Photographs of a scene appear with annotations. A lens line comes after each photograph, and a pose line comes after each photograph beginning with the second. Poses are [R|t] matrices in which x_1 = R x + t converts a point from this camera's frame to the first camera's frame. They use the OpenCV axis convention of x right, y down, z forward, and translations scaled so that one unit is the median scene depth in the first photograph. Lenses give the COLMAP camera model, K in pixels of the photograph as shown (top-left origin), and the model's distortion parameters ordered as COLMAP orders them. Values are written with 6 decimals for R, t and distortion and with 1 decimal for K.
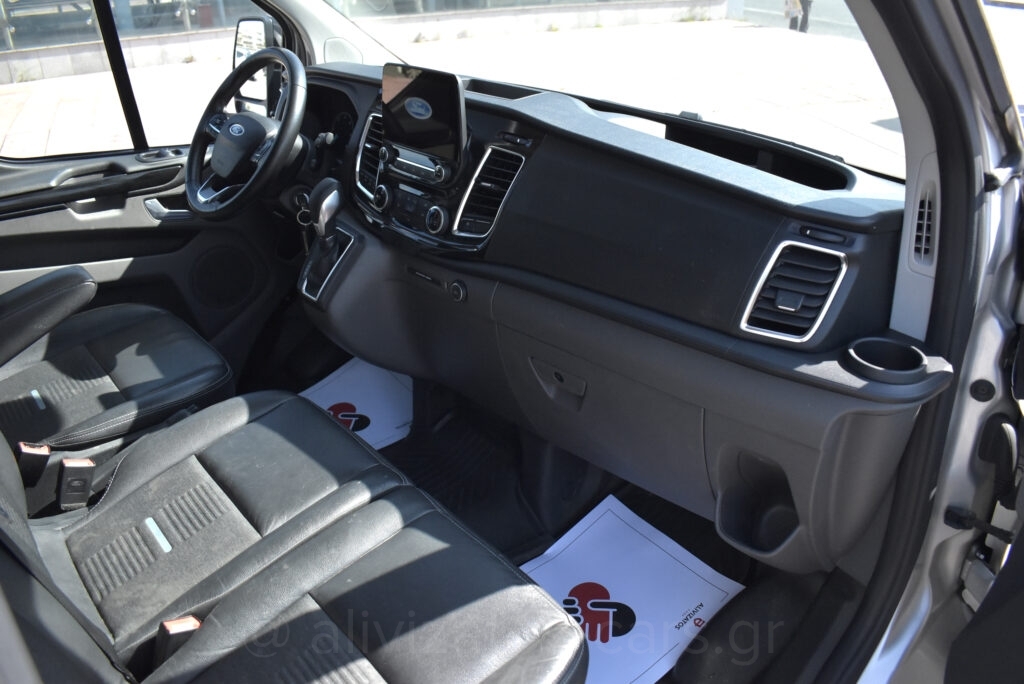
lens RADIAL K [[797.2, 0, 512.0], [0, 797.2, 342.0], [0, 0, 1]] dist [-0.095396, 0.008630]
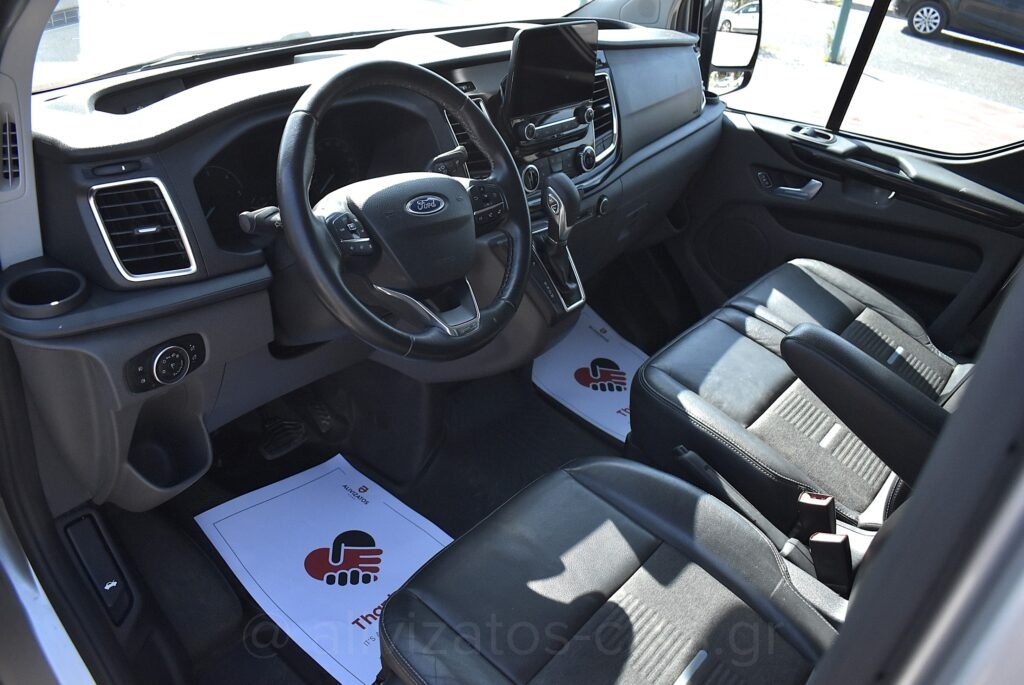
lens RADIAL K [[797.2, 0, 512.0], [0, 797.2, 342.5], [0, 0, 1]] dist [-0.095396, 0.008630]
pose [[-0.165419, -0.527889, 0.833049, -1.266482], [0.373335, 0.748307, 0.548323, -0.687879], [-0.912829, 0.401709, 0.073295, 1.258855]]
